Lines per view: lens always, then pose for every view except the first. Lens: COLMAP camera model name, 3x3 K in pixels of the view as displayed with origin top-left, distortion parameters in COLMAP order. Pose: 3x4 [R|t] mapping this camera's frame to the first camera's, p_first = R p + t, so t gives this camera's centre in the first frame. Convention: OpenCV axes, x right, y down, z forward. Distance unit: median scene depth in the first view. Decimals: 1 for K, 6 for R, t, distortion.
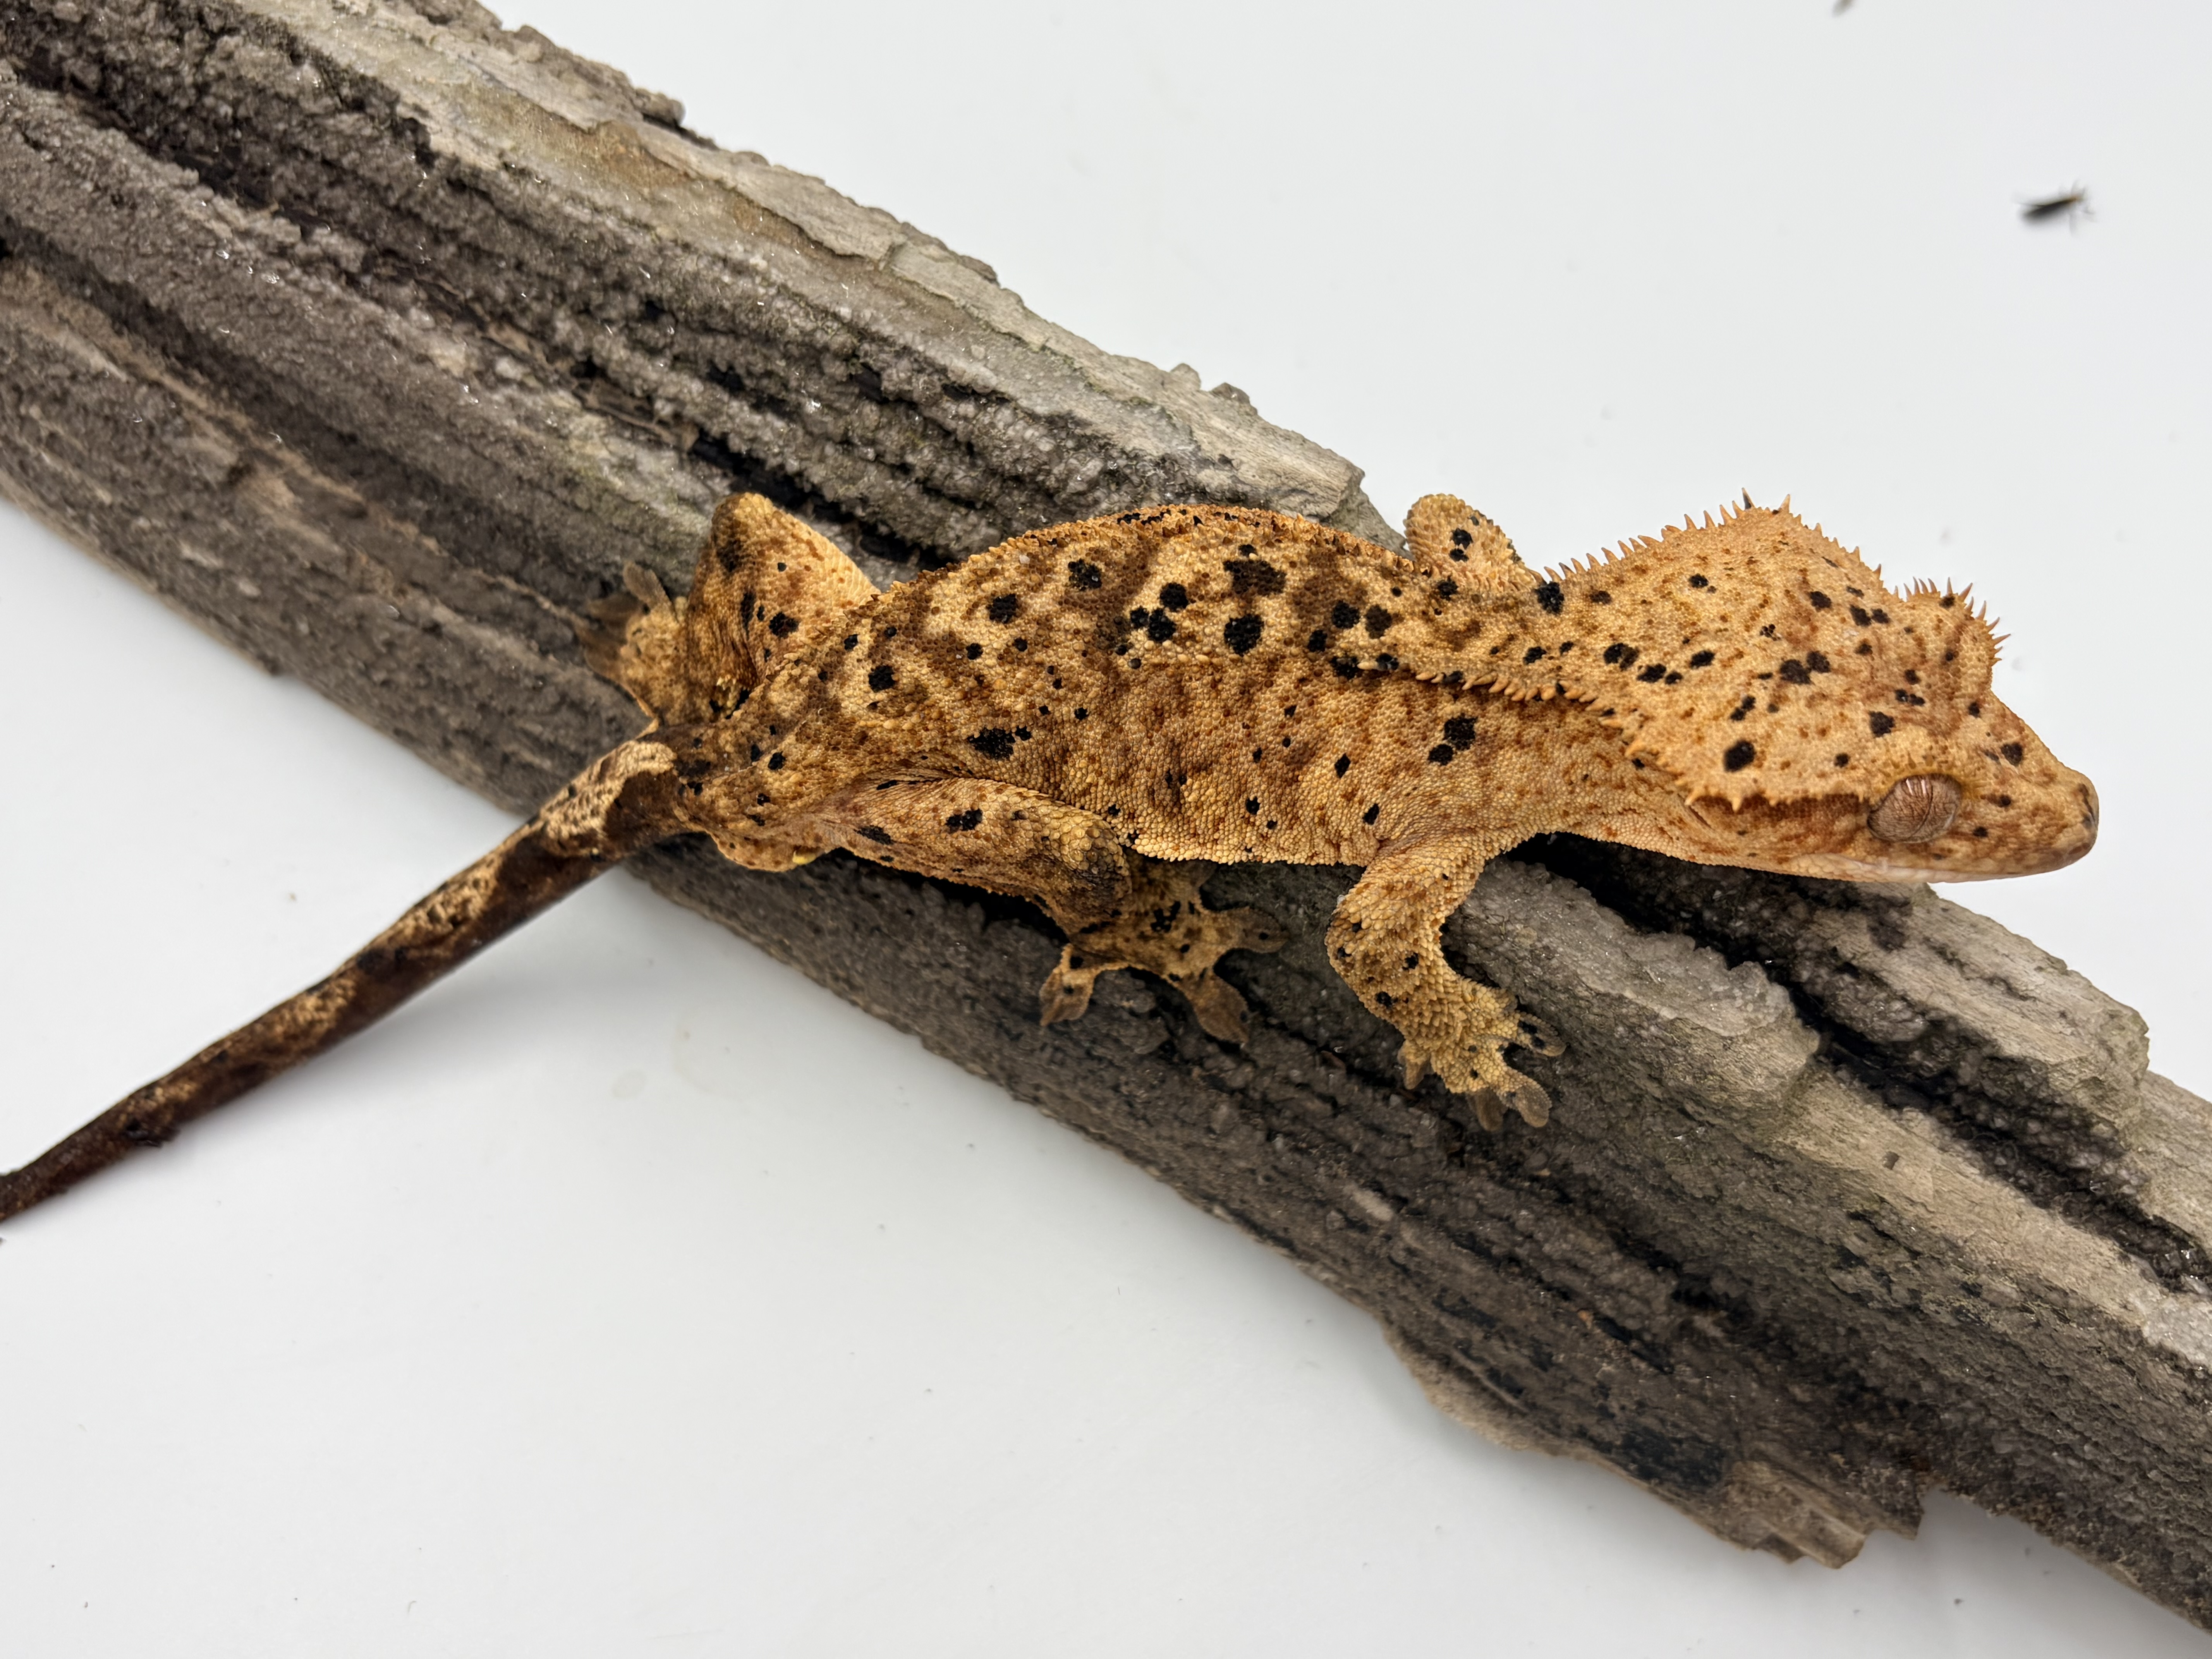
lens RADIAL K [[2240.0, 0, 1107.3], [0, 2240.0, 837.3], [0, 0, 1]] dist [-0.017696, 0.000000]
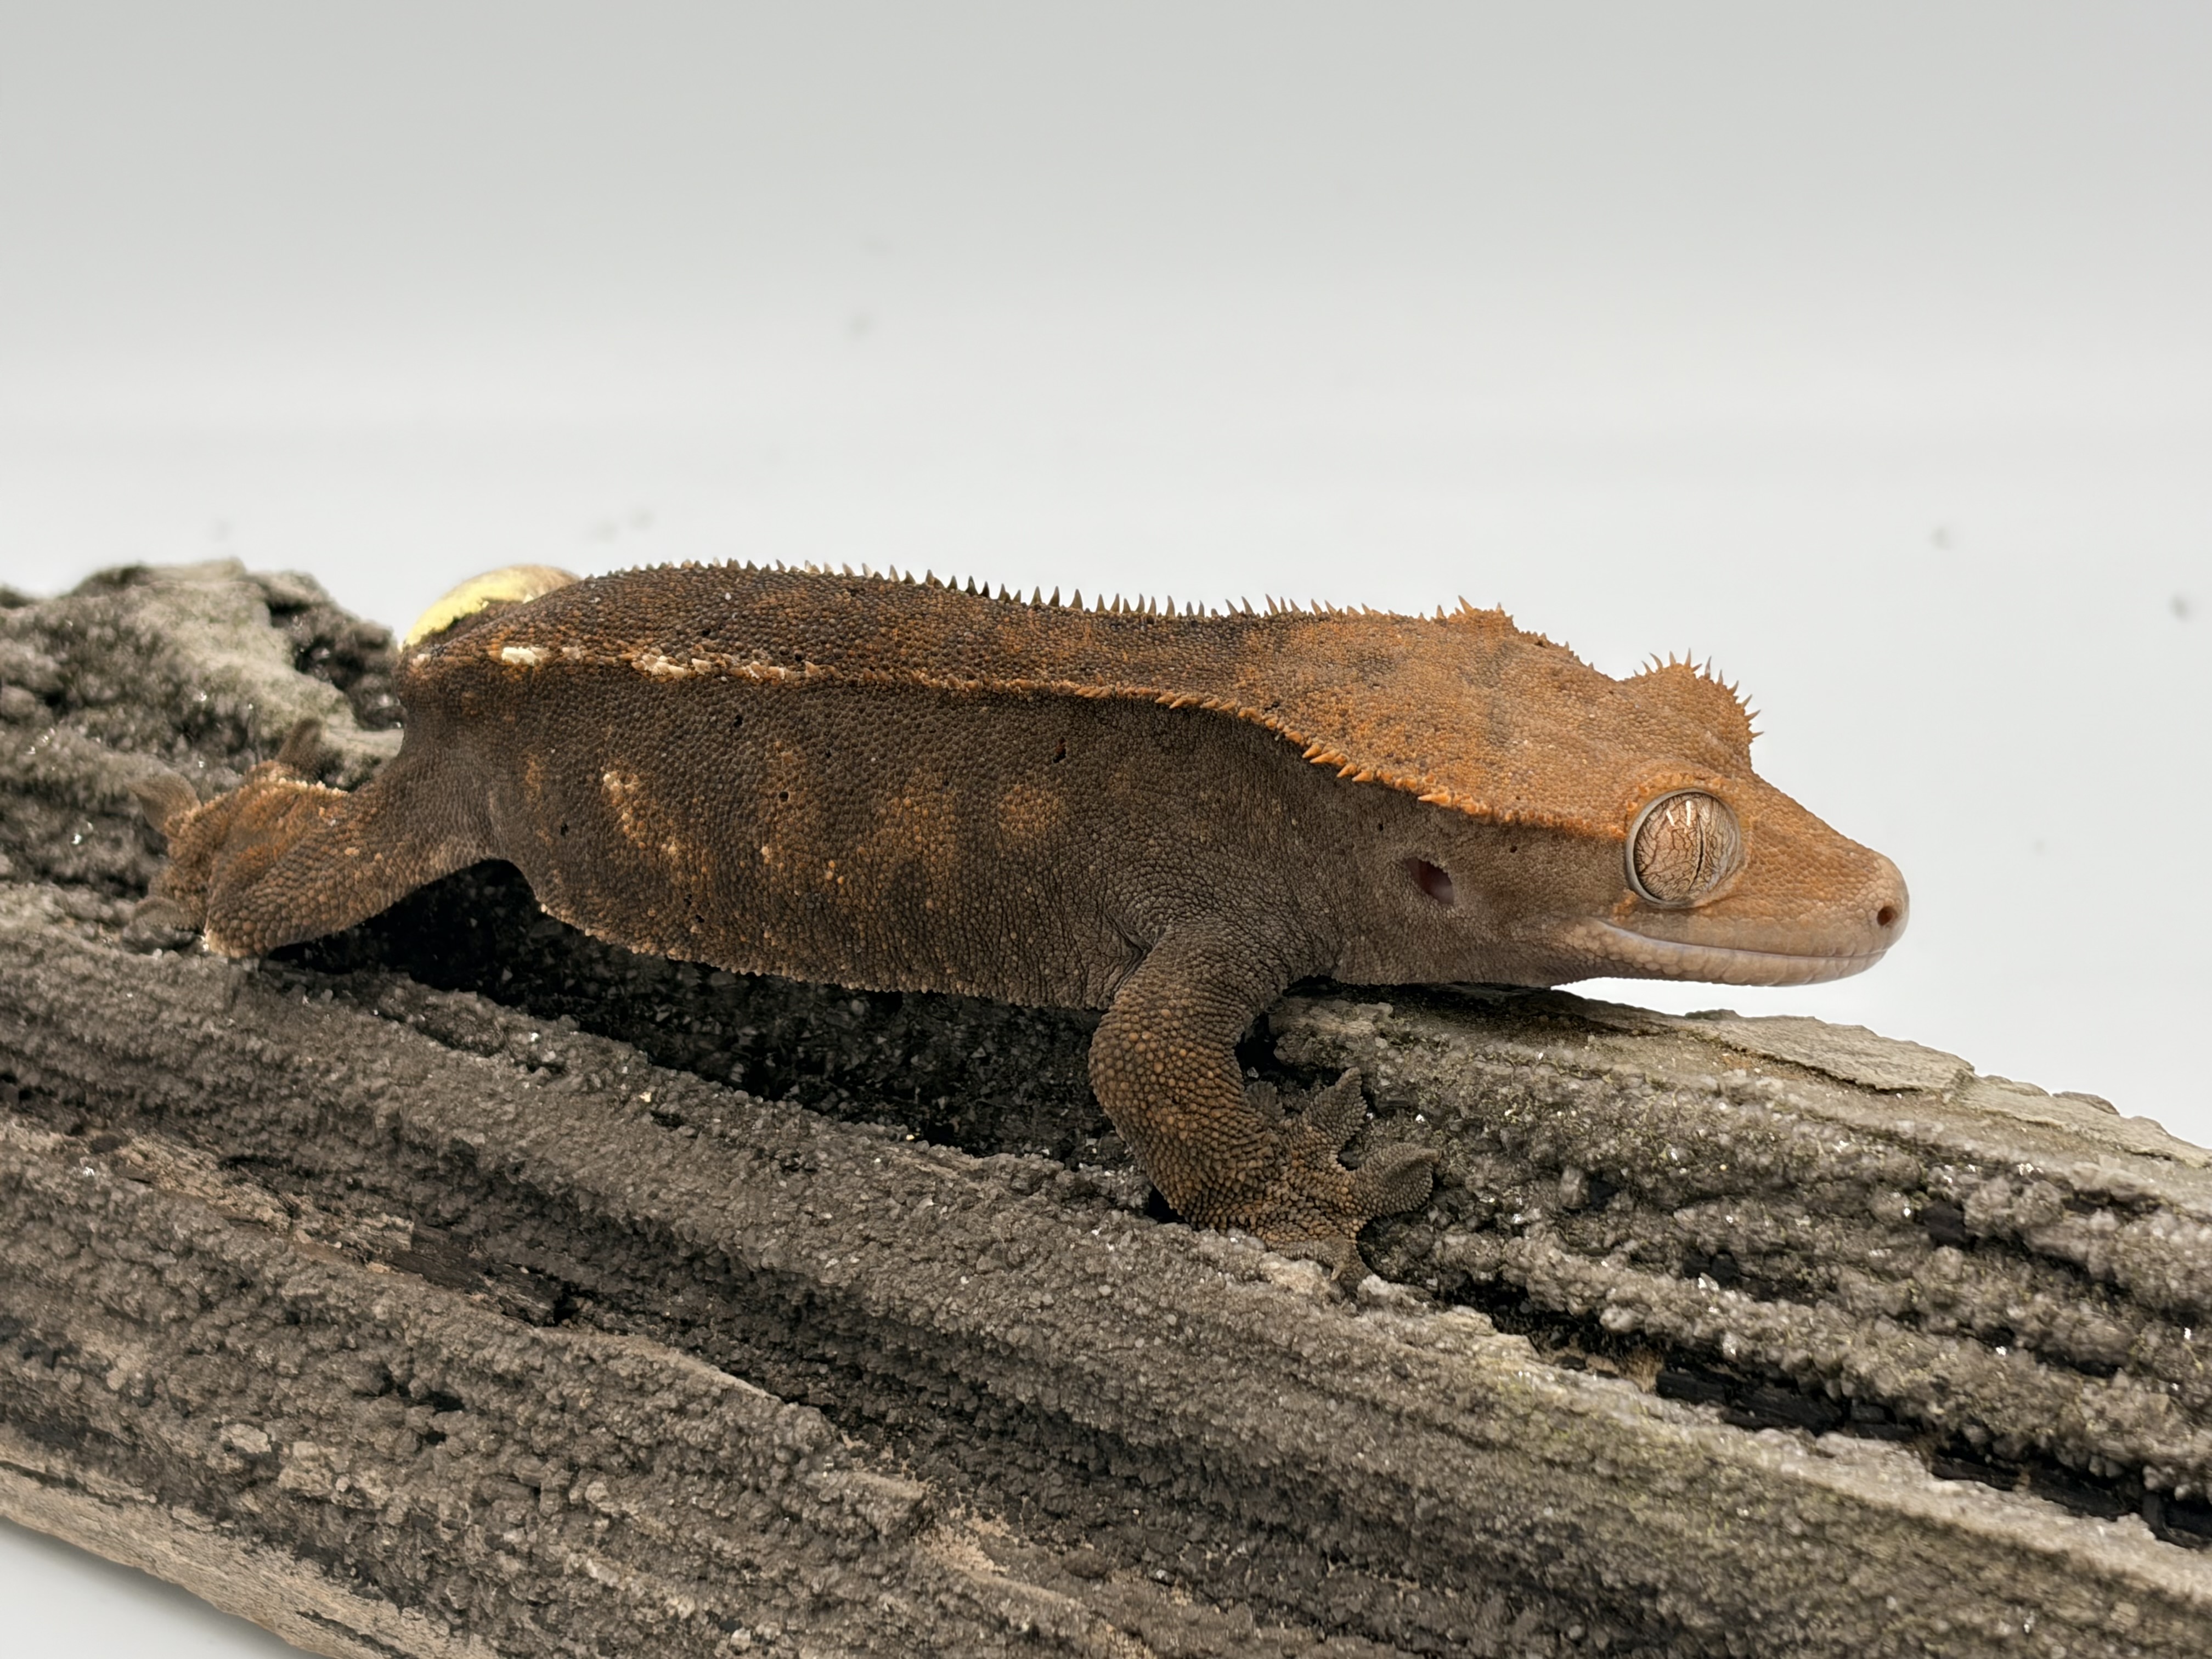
lens RADIAL K [[4933.3, 0, 1108.5], [0, 4933.3, 864.4], [0, 0, 1]] dist [0.181228, 0.000000]
pose [[0.992892, -0.045165, -0.110112, -0.179612], [-0.039895, 0.745358, -0.665470, 0.691672], [0.112129, 0.665133, 0.738258, -0.192565]]
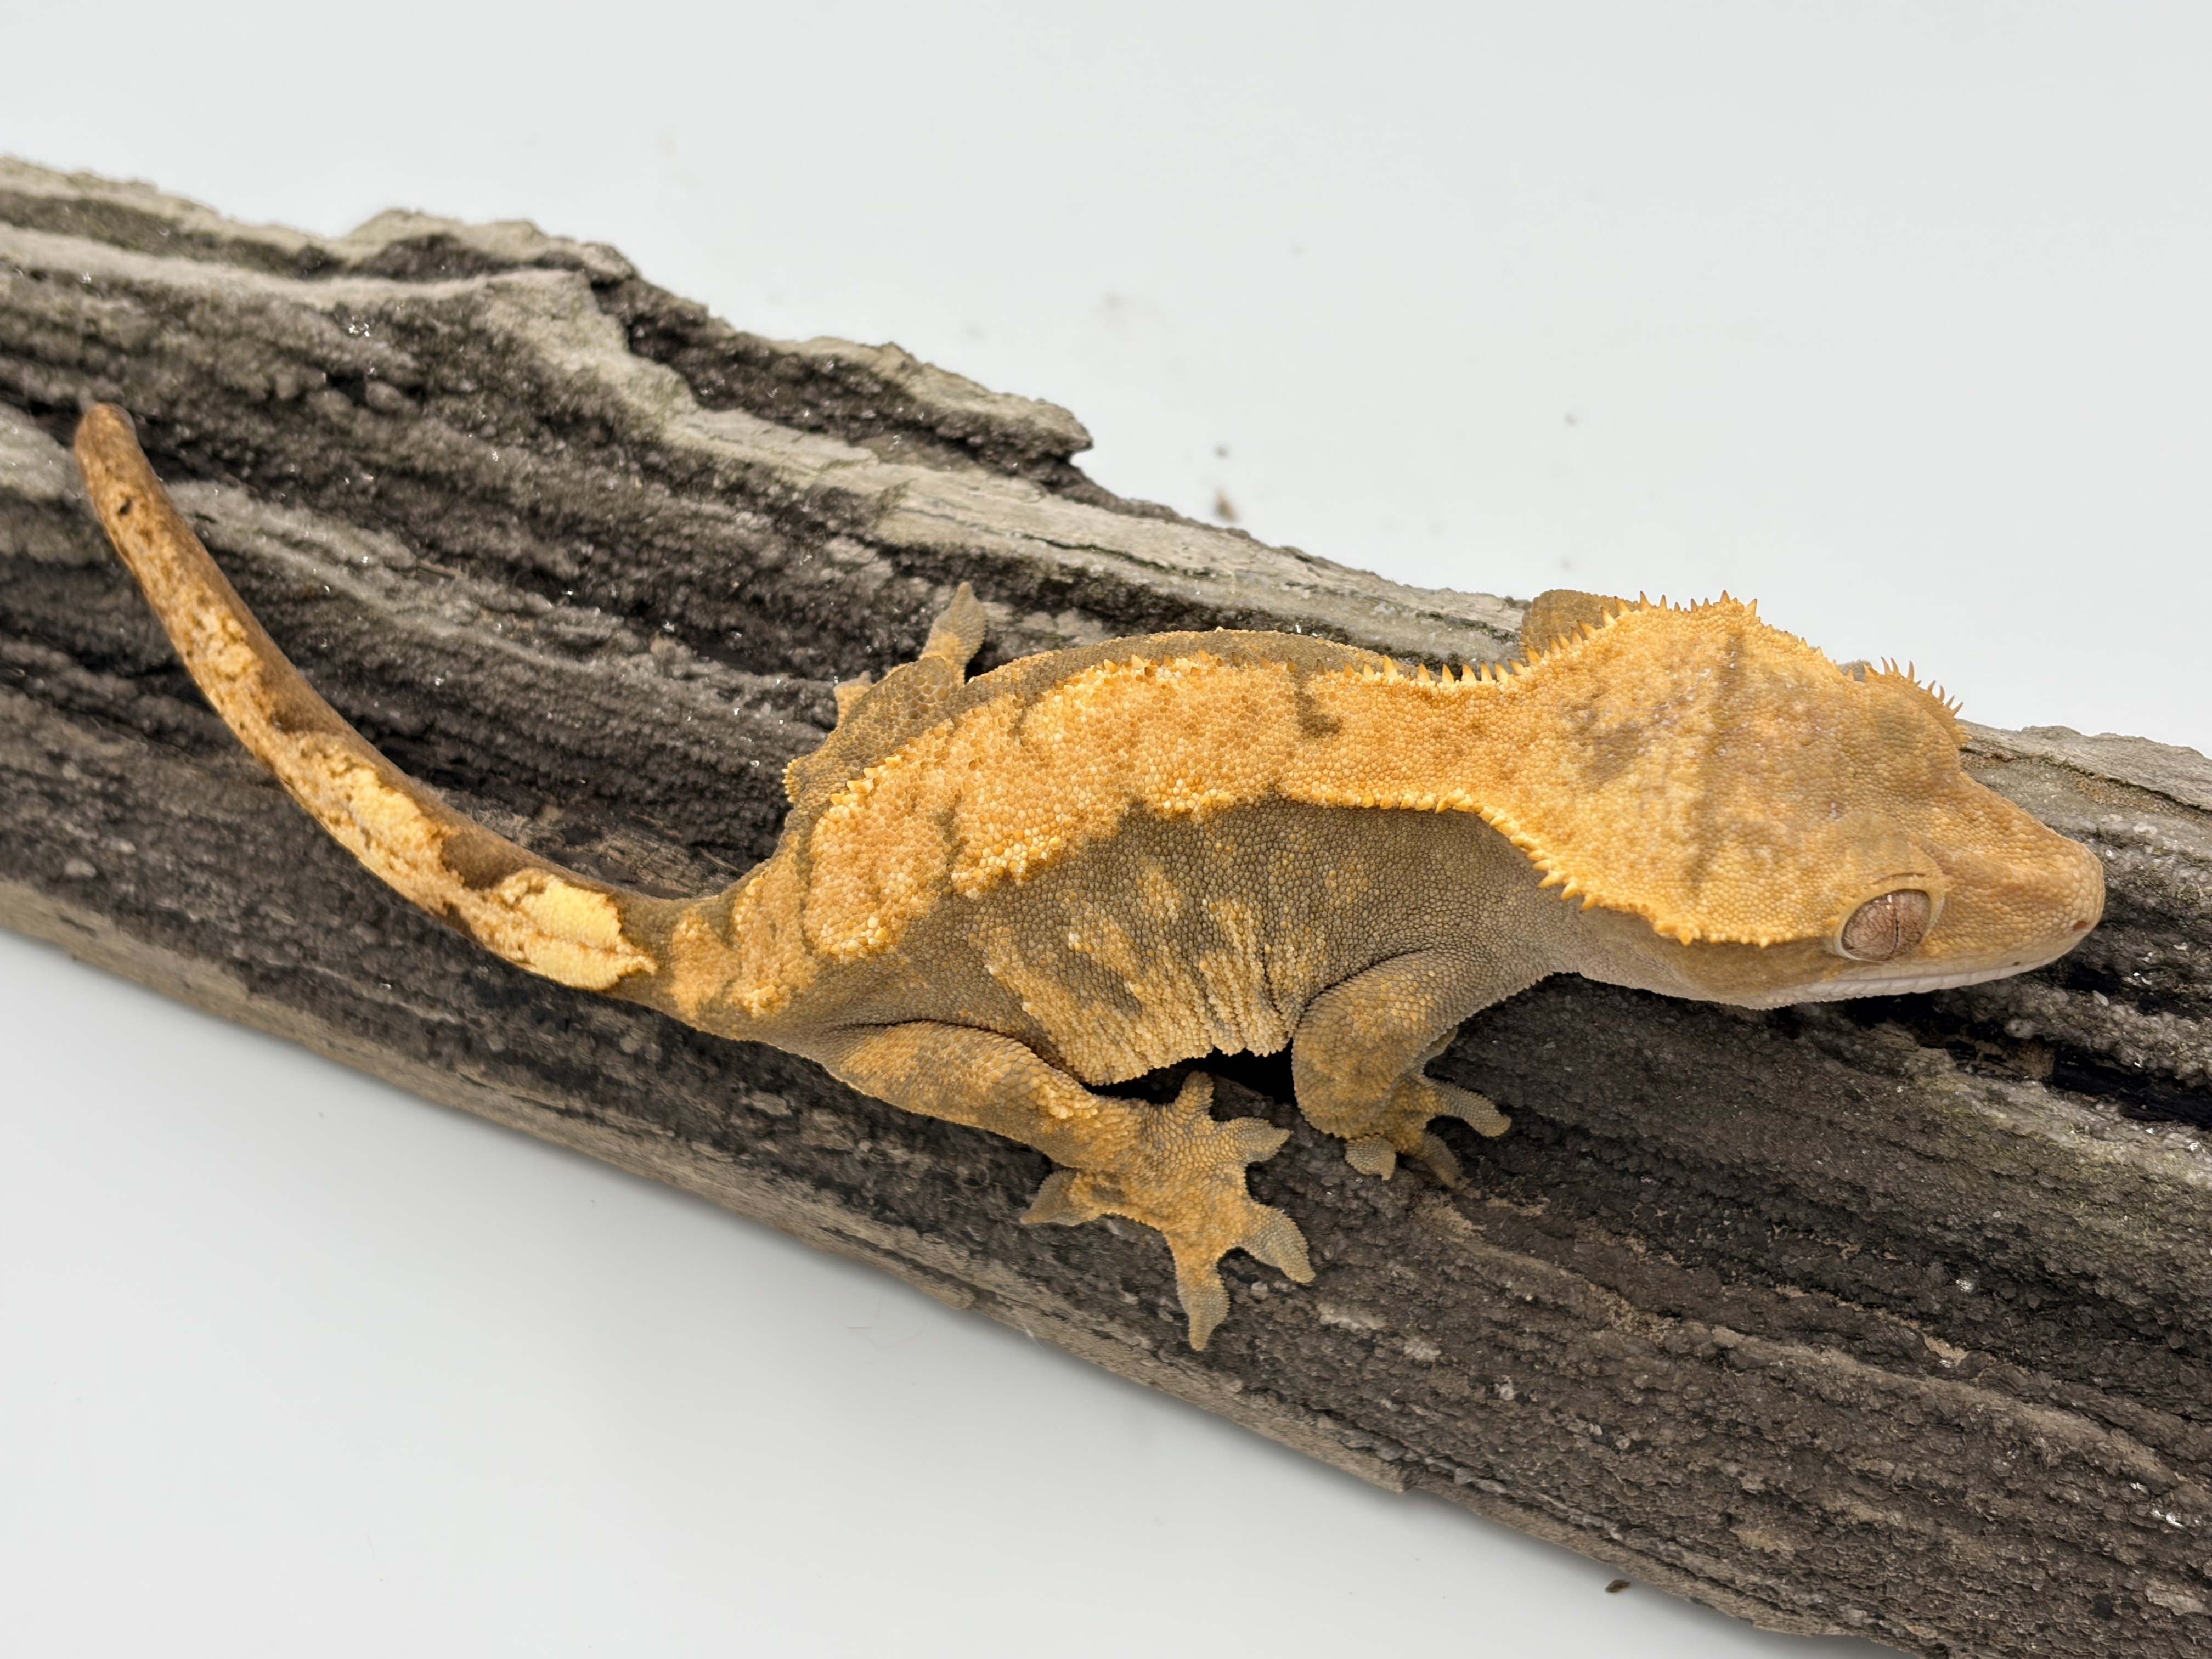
lens RADIAL K [[3537.2, 0, 1127.5], [0, 3537.2, 827.5], [0, 0, 1]] dist [0.134196, 0.000000]
pose [[0.993290, -0.113473, 0.022356, -0.535362], [0.113178, 0.913898, -0.389848, 0.204938], [0.023806, 0.389763, 0.920608, -0.213982]]
